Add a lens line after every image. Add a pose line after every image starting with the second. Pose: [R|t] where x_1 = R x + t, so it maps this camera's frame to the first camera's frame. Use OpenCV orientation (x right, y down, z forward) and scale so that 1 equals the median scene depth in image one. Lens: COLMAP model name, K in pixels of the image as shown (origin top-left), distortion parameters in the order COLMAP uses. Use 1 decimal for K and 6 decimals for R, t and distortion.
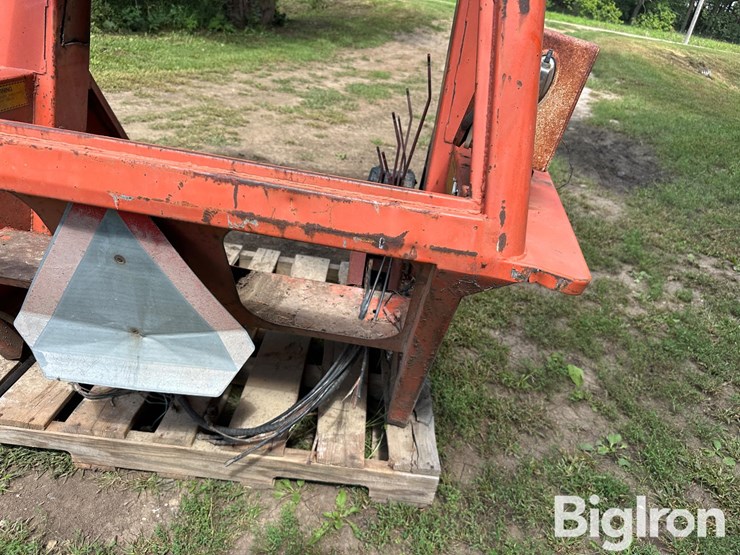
lens RADIAL K [[525.2, 0, 371.2], [0, 525.2, 273.6], [0, 0, 1]] dist [0.087200, -0.141359]
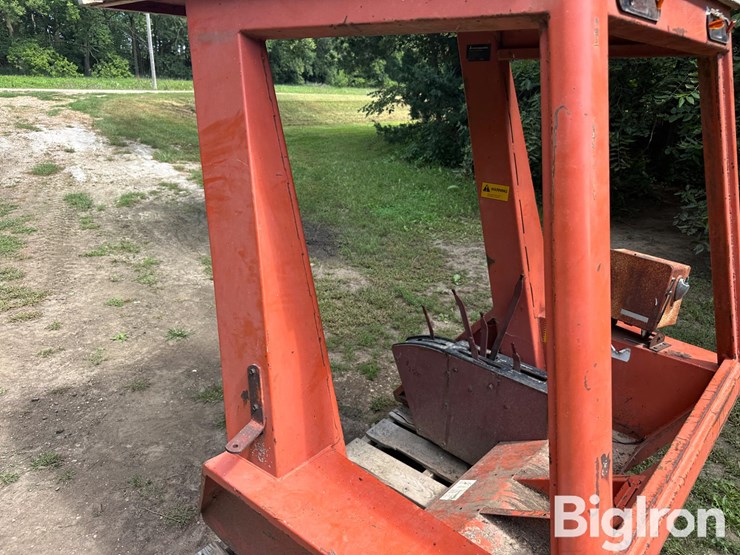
lens RADIAL K [[528.3, 0, 372.5], [0, 528.3, 269.2], [0, 0, 1]] dist [0.029405, -0.042574]
pose [[0.602170, -0.380114, 0.702072, -0.685385], [0.428529, 0.895858, 0.117482, -0.448803], [-0.673613, 0.230114, 0.702348, 0.126683]]
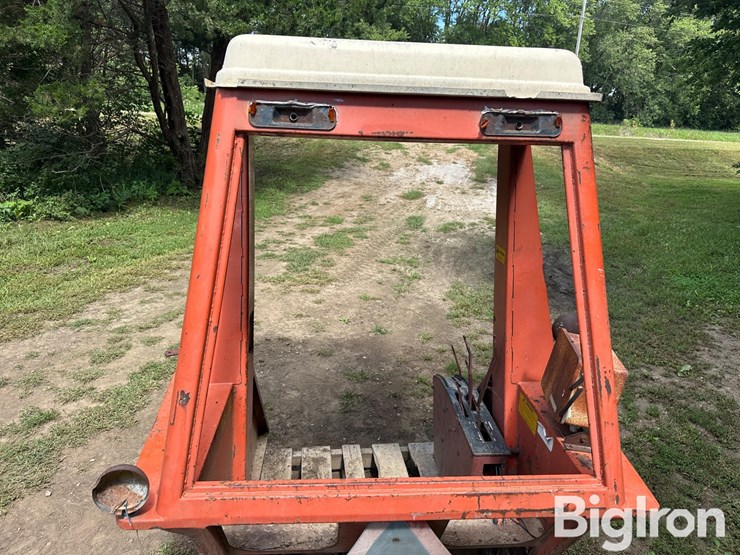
lens RADIAL K [[521.8, 0, 372.1], [0, 521.8, 267.9], [0, 0, 1]] dist [0.092011, -0.133606]
pose [[0.979804, -0.146683, 0.135896, -0.249201], [0.169126, 0.970495, -0.171861, -0.227194], [-0.106677, 0.191374, 0.975703, -0.309381]]
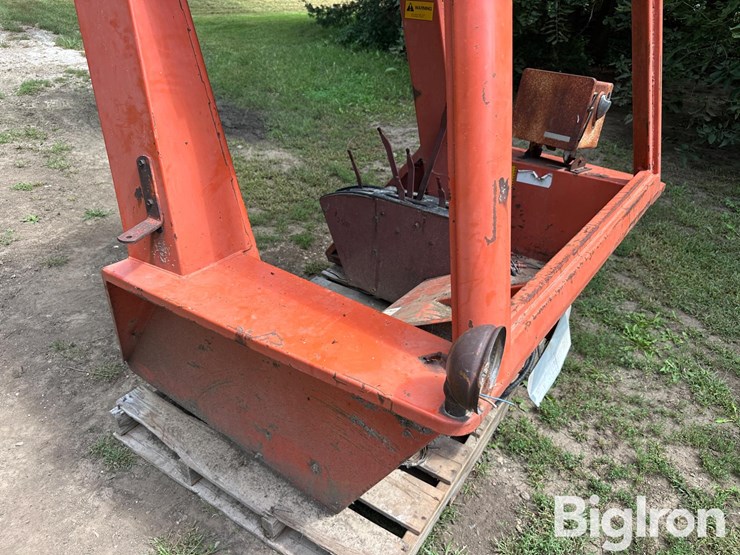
lens RADIAL K [[531.7, 0, 373.0], [0, 531.7, 278.5], [0, 0, 1]] dist [0.004718, -0.006952]
pose [[0.513526, -0.530697, 0.674279, -0.697951], [0.440938, 0.837324, 0.323207, -0.323108], [-0.736114, 0.131339, 0.663992, 0.142565]]
